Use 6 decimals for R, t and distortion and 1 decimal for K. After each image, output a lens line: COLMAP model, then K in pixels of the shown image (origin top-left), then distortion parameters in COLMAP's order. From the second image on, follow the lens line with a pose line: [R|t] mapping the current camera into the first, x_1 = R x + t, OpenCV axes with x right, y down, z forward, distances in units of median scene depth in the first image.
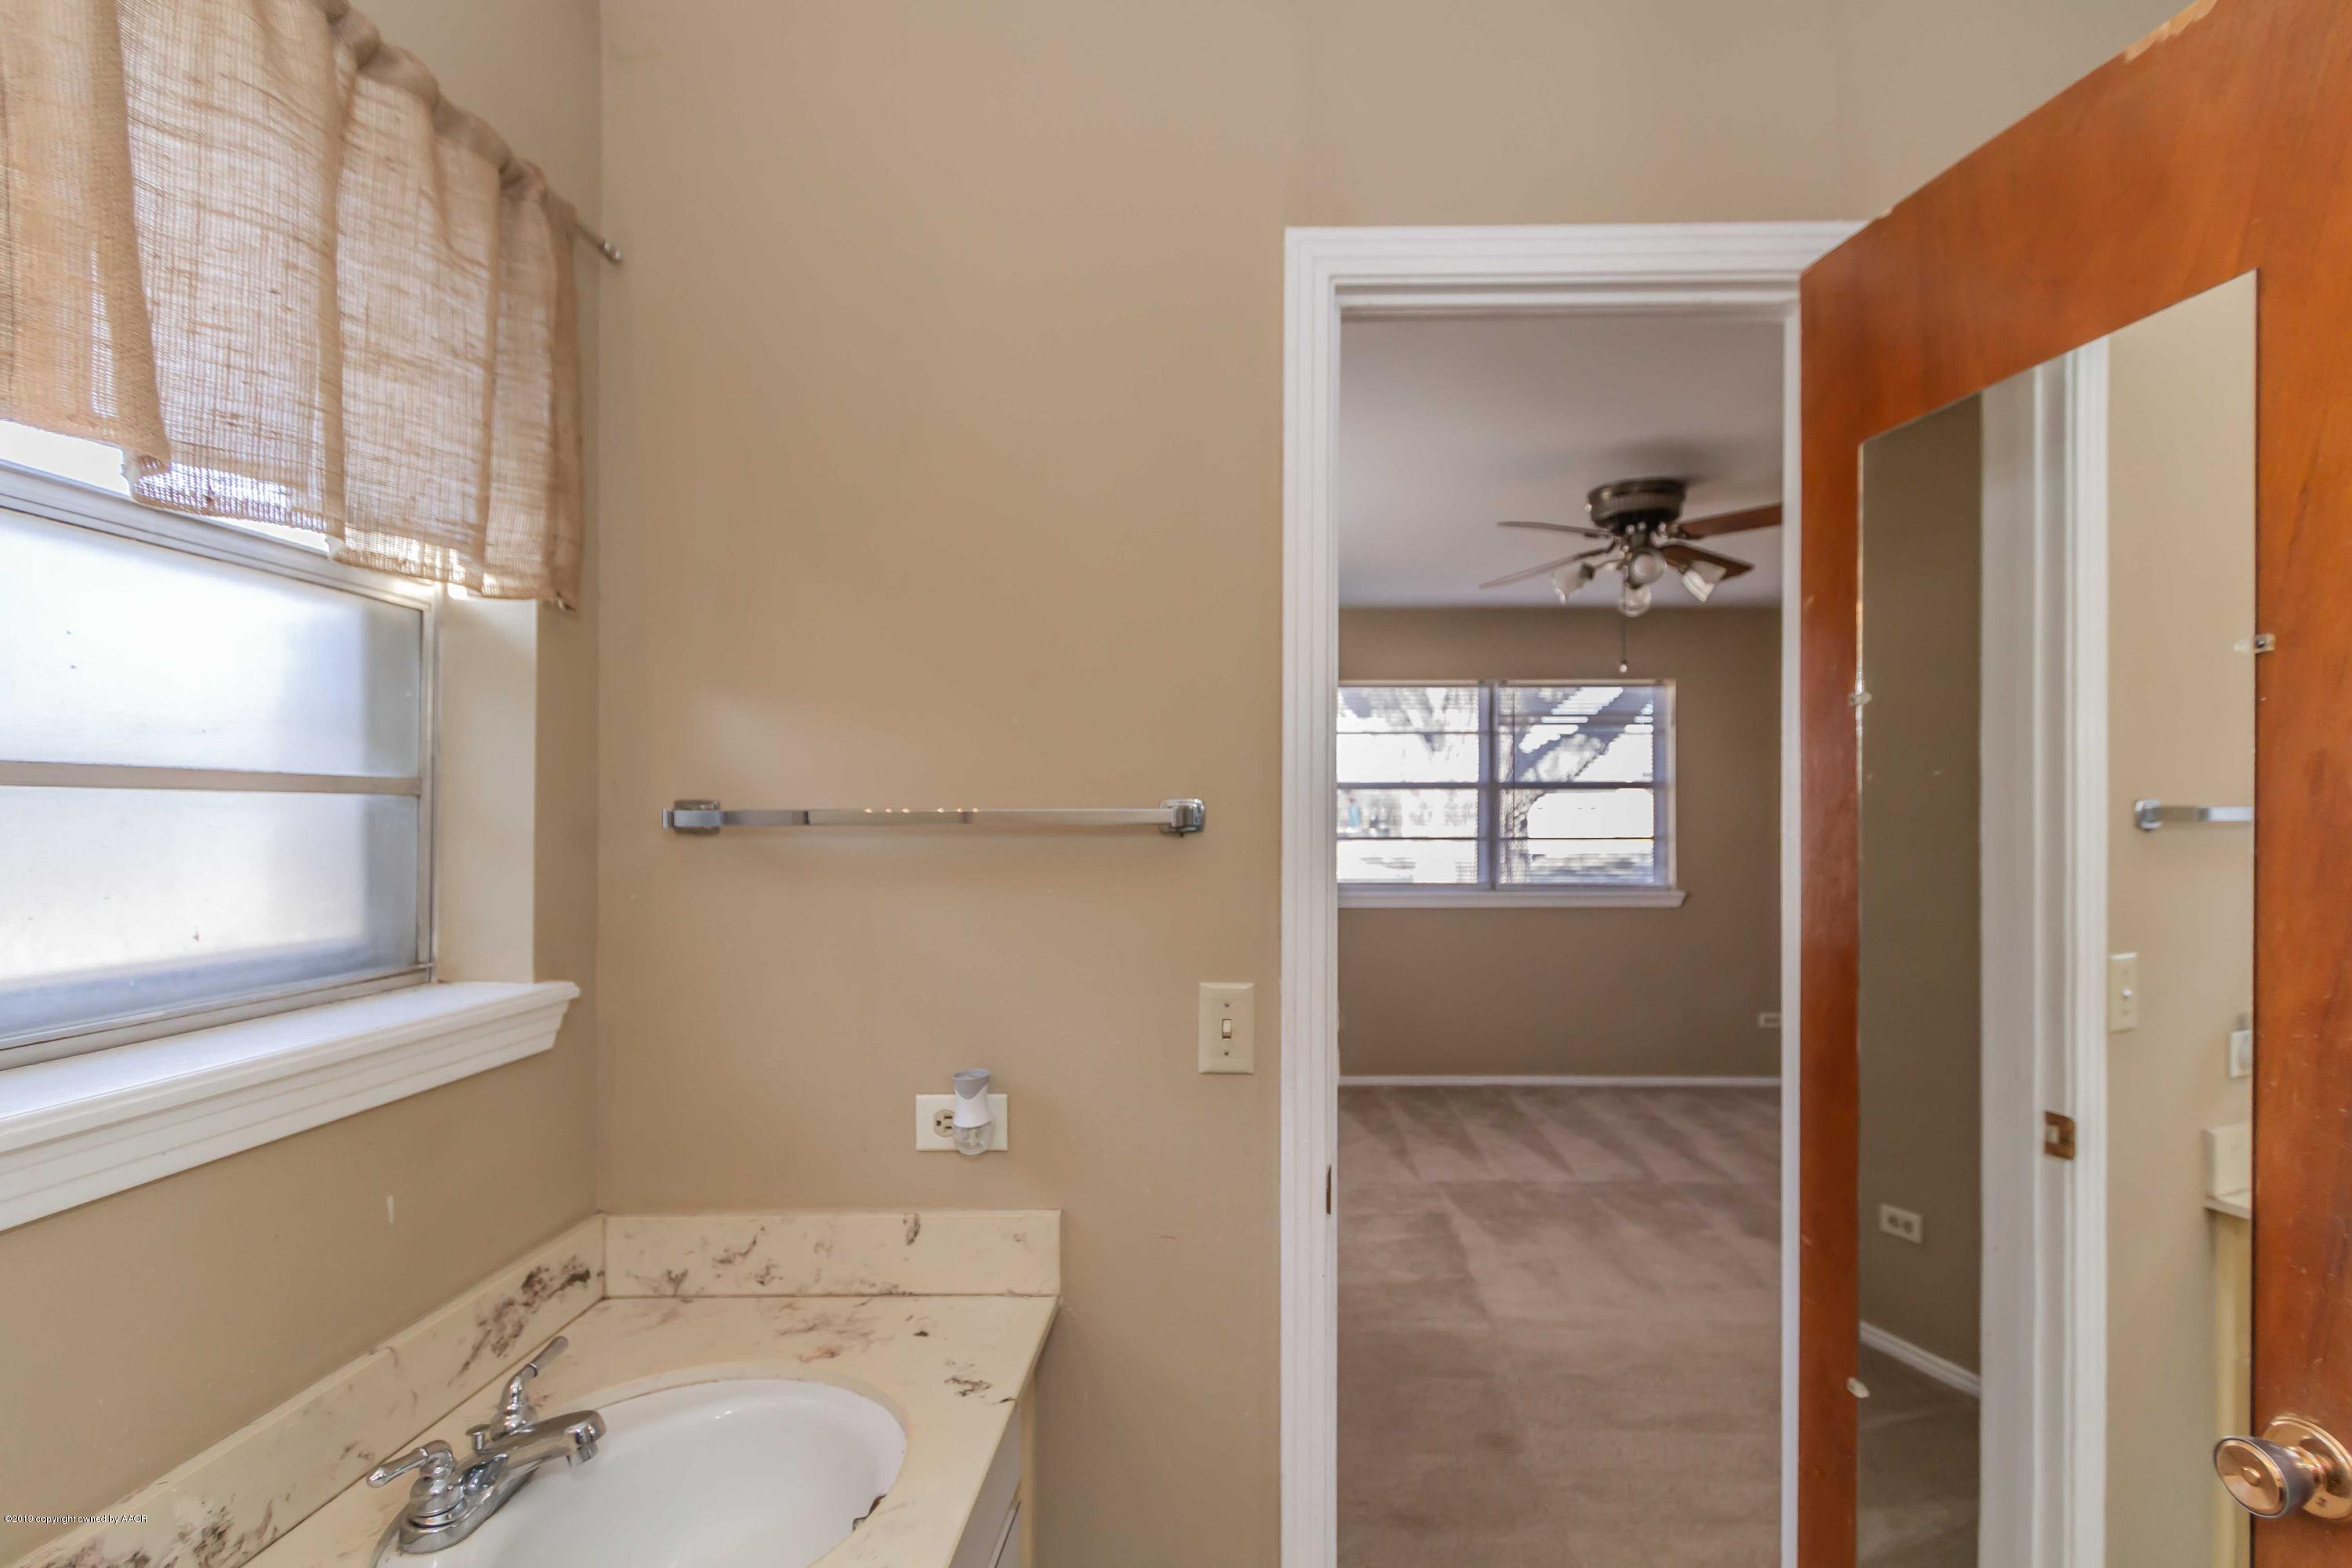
lens RADIAL K [[1066.4, 0, 1178.0], [0, 1066.4, 857.3], [0, 0, 1]] dist [0.000816, -0.000056]
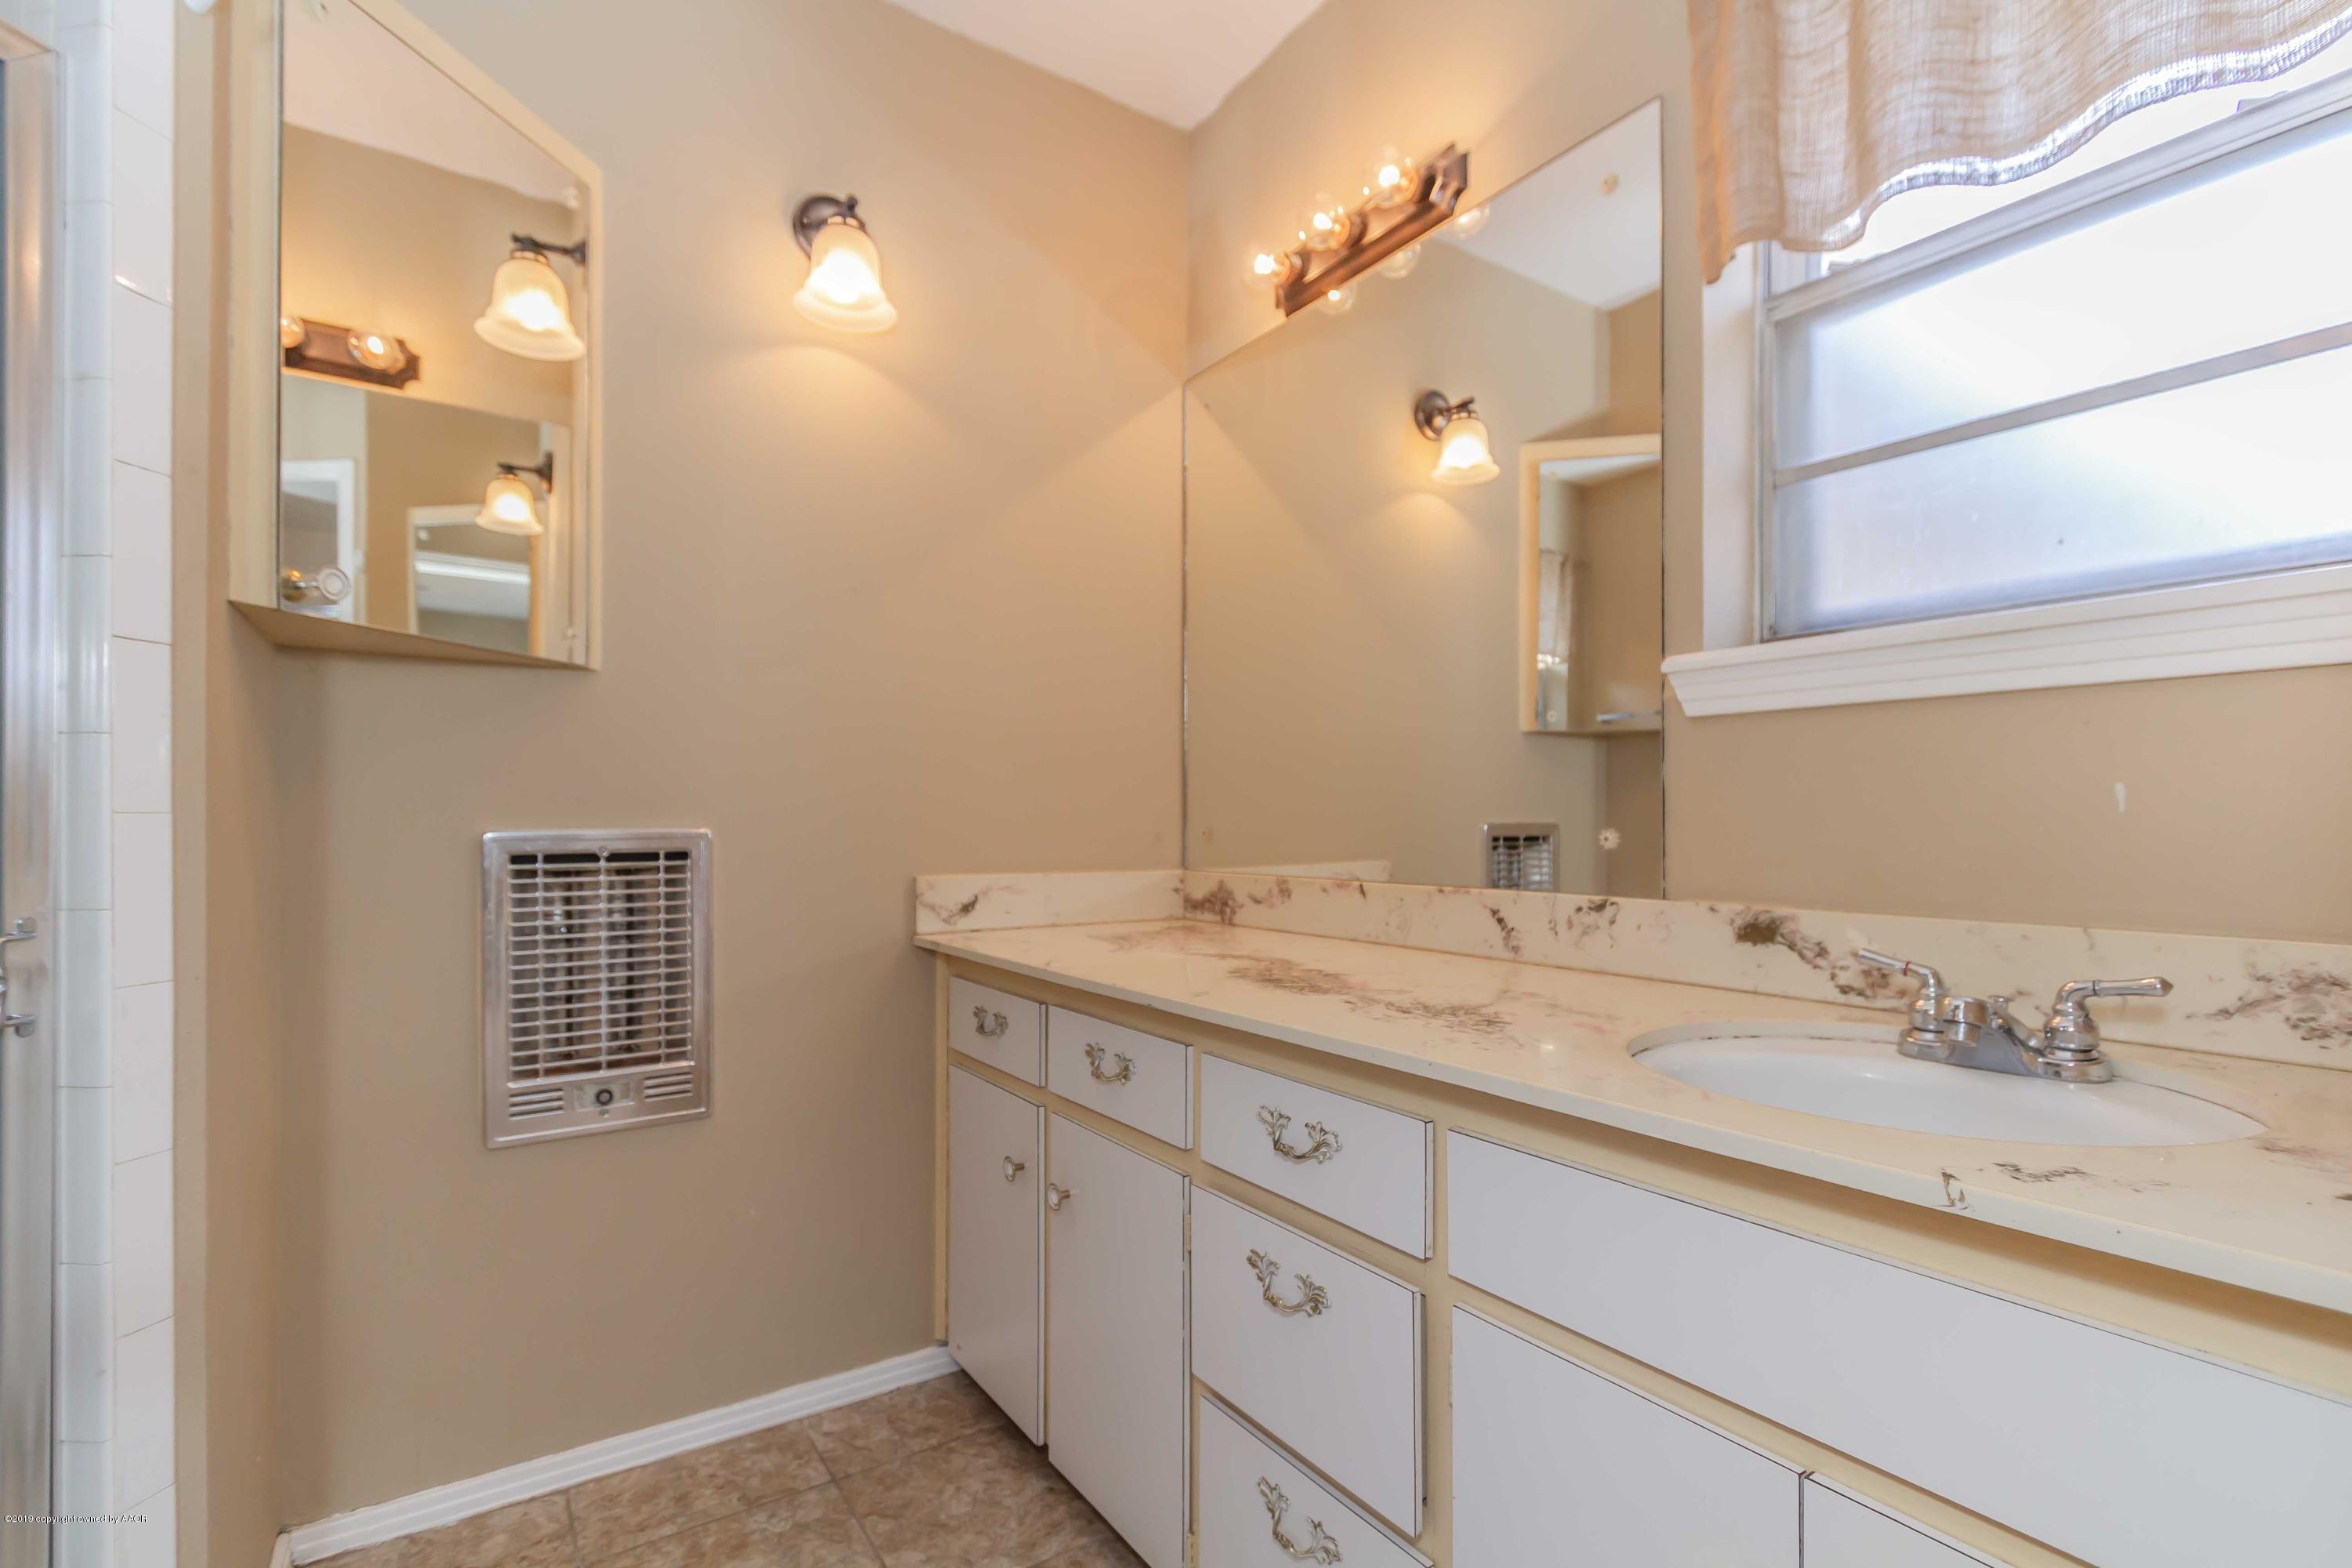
lens RADIAL K [[1071.7, 0, 1177.7], [0, 1071.7, 806.4], [0, 0, 1]] dist [-0.000223, -0.000839]
pose [[-0.824365, -0.002073, -0.566055, 0.450193], [-0.000322, 0.999995, -0.003194, 0.292029], [0.566059, -0.002451, -0.824361, 1.134000]]
